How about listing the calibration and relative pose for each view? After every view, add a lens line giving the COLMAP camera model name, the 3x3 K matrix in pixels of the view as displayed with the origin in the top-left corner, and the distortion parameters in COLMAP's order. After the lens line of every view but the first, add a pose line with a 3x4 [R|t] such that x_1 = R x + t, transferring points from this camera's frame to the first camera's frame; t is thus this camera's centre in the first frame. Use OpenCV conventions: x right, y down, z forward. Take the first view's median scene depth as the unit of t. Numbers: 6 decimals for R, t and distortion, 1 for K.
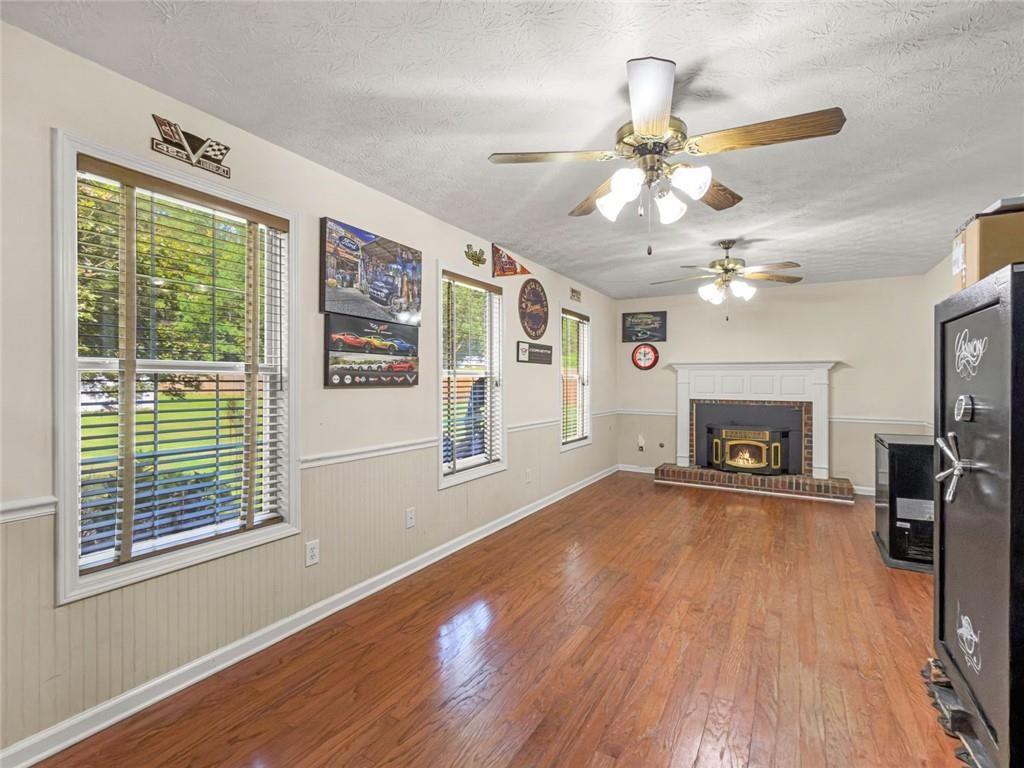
lens RADIAL K [[487.7, 0, 512.0], [0, 487.7, 384.0], [0, 0, 1]] dist [-0.033263, -0.000112]
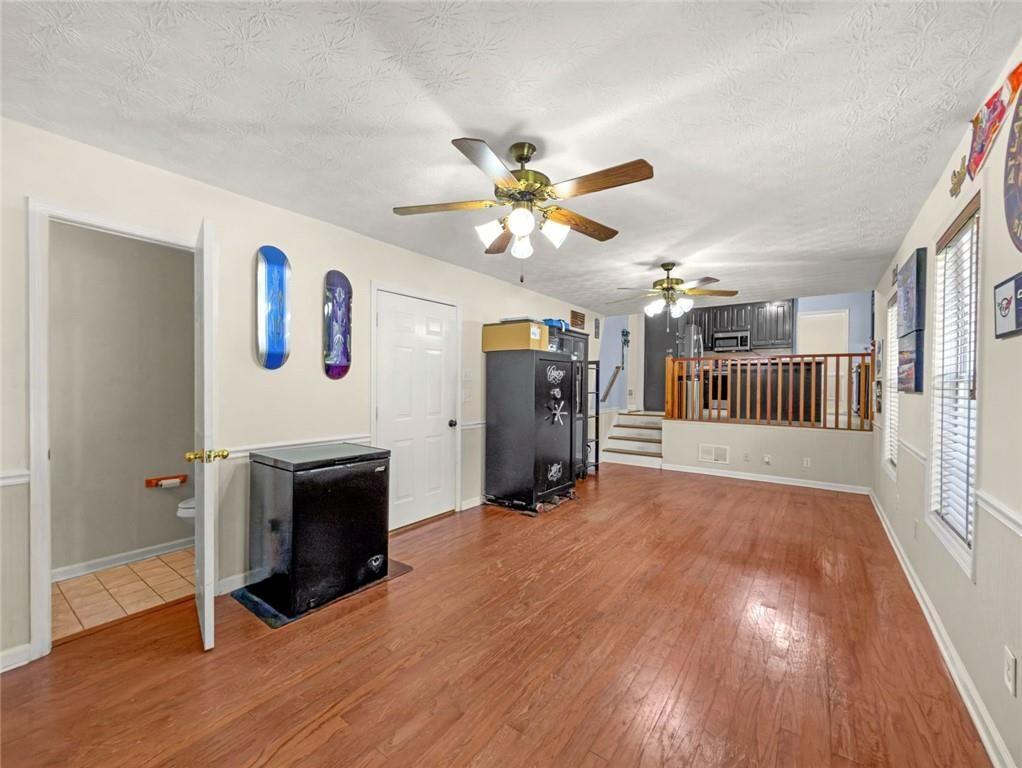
lens RADIAL K [[412.7, 0, 511.0], [0, 412.7, 384.0], [0, 0, 1]] dist [0.000609, 0.000213]
pose [[-0.993859, -0.005609, 0.110511, 0.448995], [-0.005379, 0.999983, 0.002371, -0.010051], [-0.110523, 0.001762, -0.993872, 1.695607]]
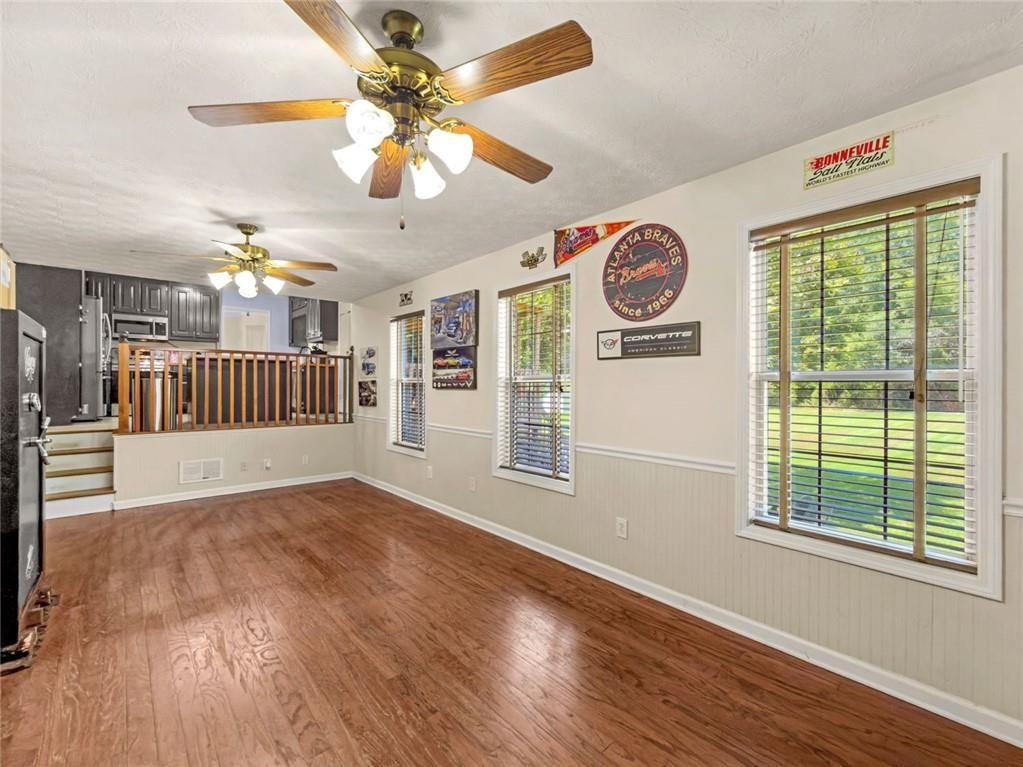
lens RADIAL K [[442.2, 0, 511.5], [0, 442.2, 383.5], [0, 0, 1]] dist [0.001412, -0.000032]
pose [[-0.318511, -0.001860, -0.947917, 0.847678], [-0.004198, 0.999991, -0.000551, -0.011226], [0.947910, 0.003803, -0.318516, 1.343159]]
